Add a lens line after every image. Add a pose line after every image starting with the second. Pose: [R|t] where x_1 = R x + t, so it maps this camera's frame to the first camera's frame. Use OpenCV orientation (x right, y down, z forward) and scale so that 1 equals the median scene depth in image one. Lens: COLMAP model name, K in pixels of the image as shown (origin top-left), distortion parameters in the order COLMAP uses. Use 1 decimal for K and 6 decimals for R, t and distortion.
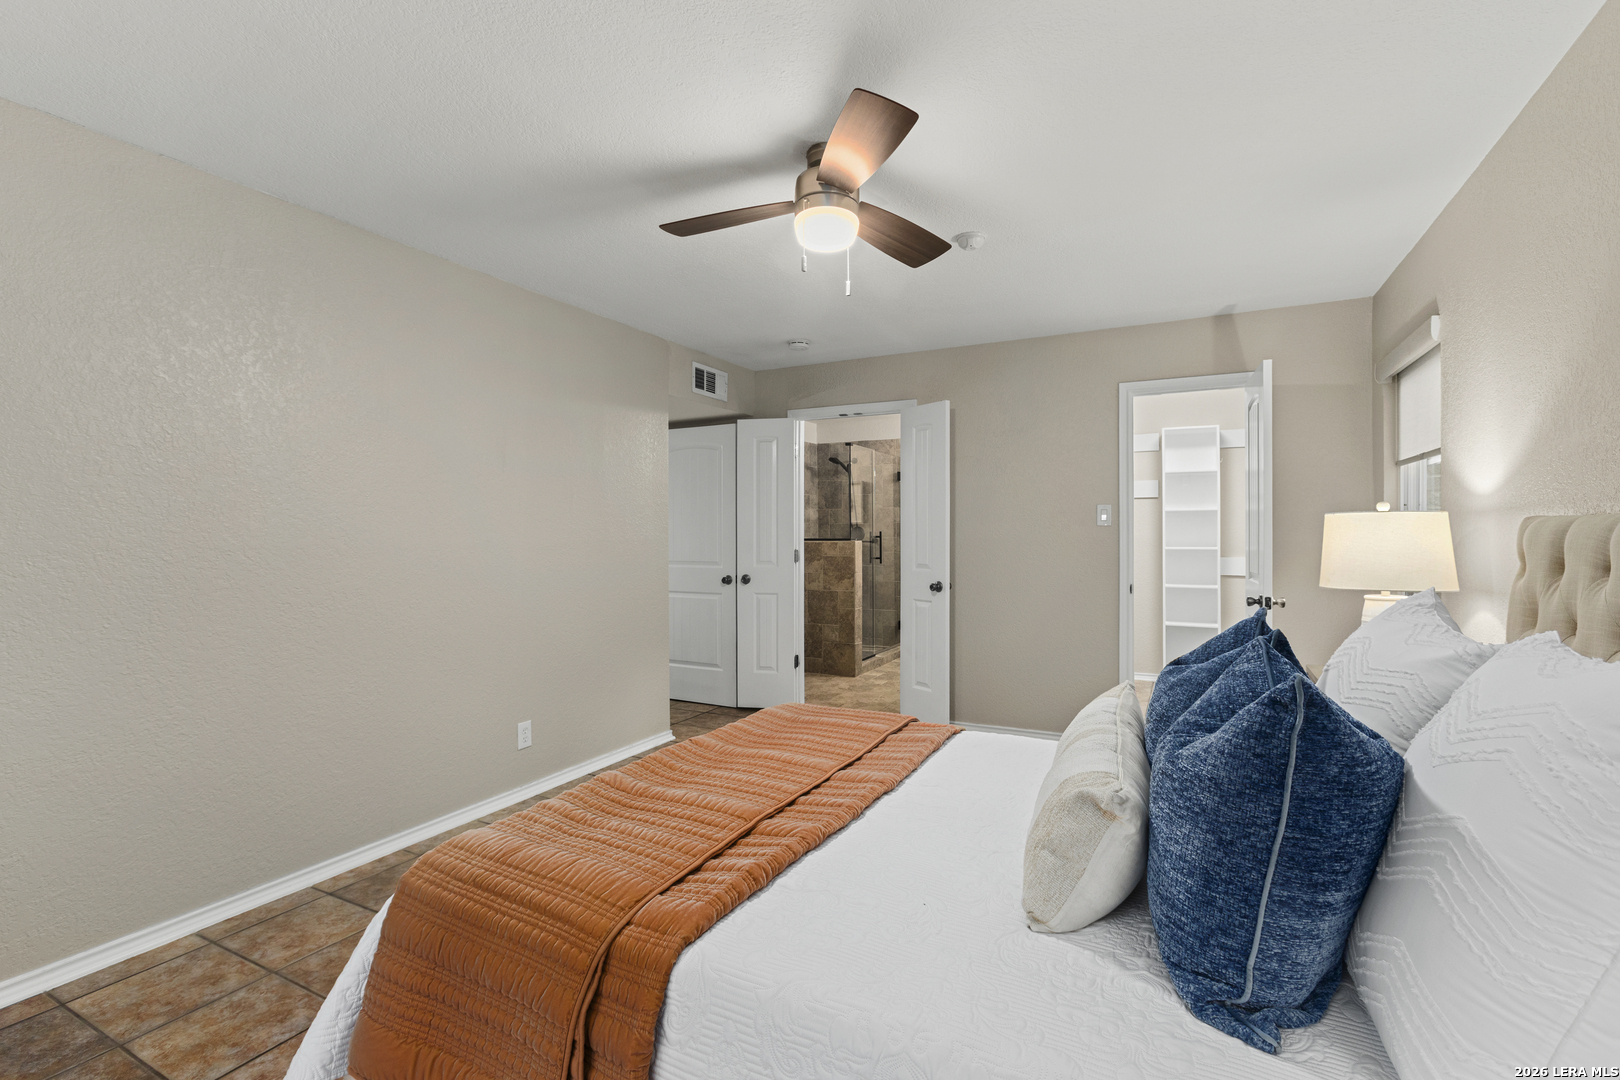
lens RADIAL K [[725.7, 0, 808.7], [0, 725.7, 536.5], [0, 0, 1]] dist [-0.010538, 0.005981]
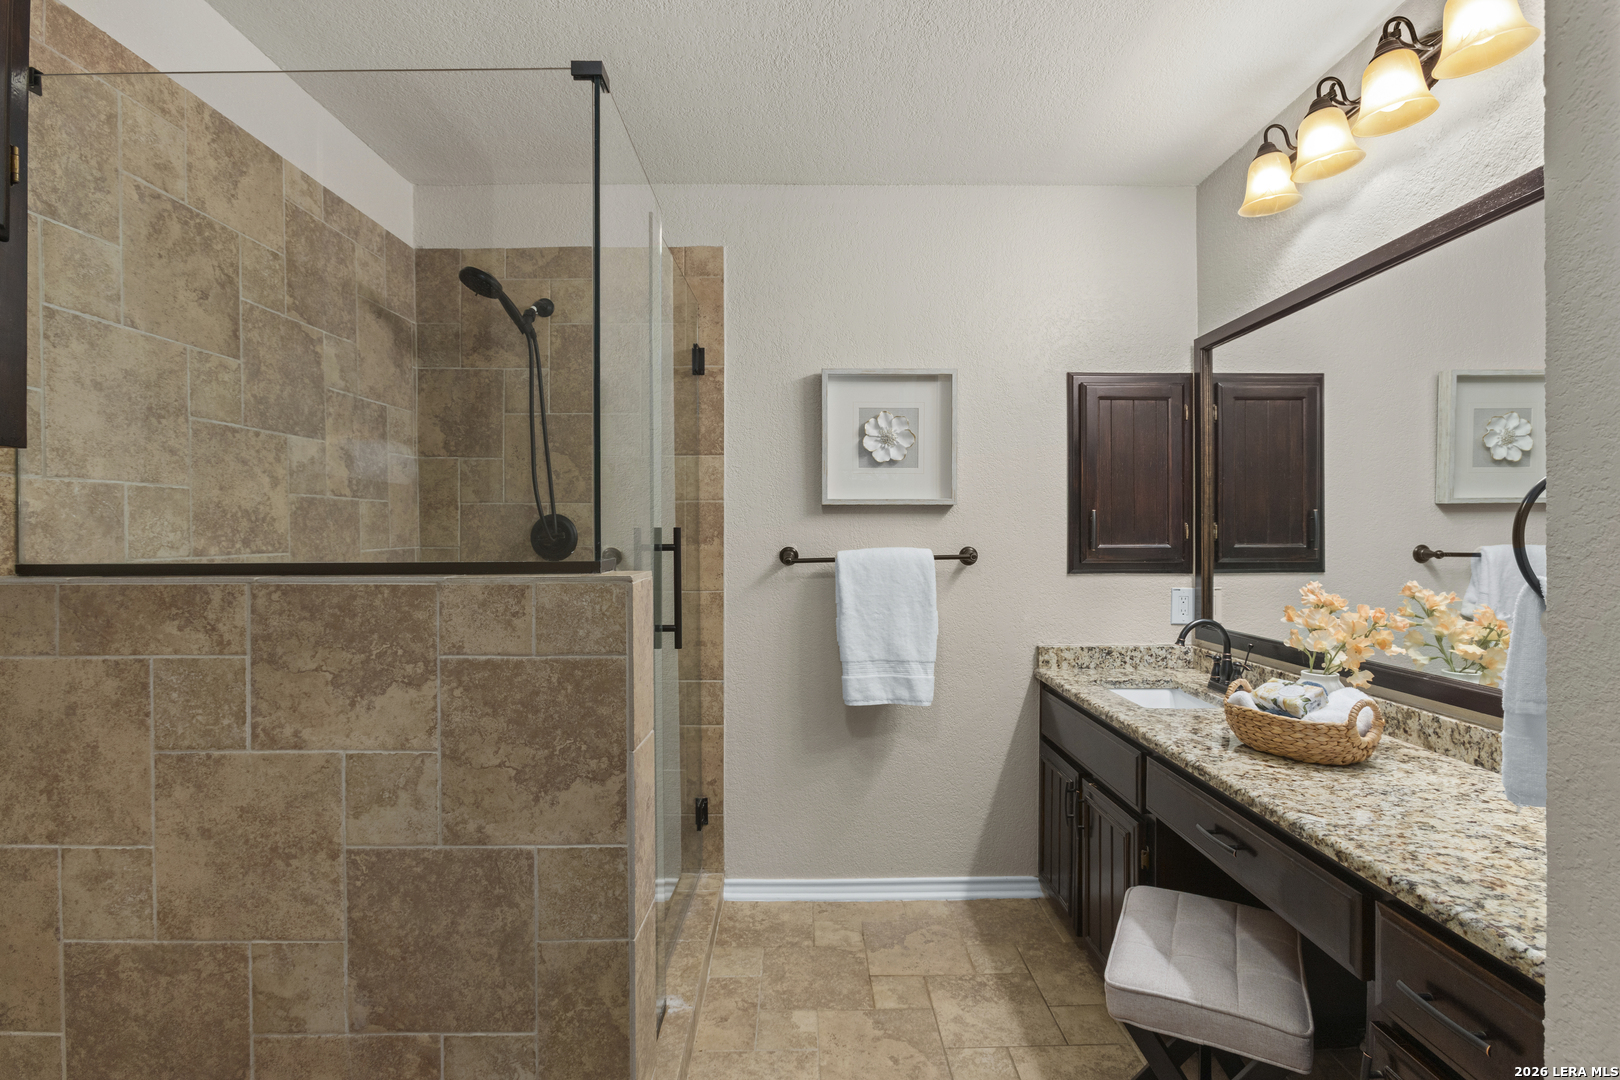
lens RADIAL K [[756.3, 0, 809.1], [0, 756.3, 536.4], [0, 0, 1]] dist [-0.009594, 0.005687]
pose [[0.885633, -0.000963, 0.464385, 0.013535], [0.001302, 0.999999, -0.000408, -0.004240], [-0.464385, 0.000966, 0.885633, 0.791753]]
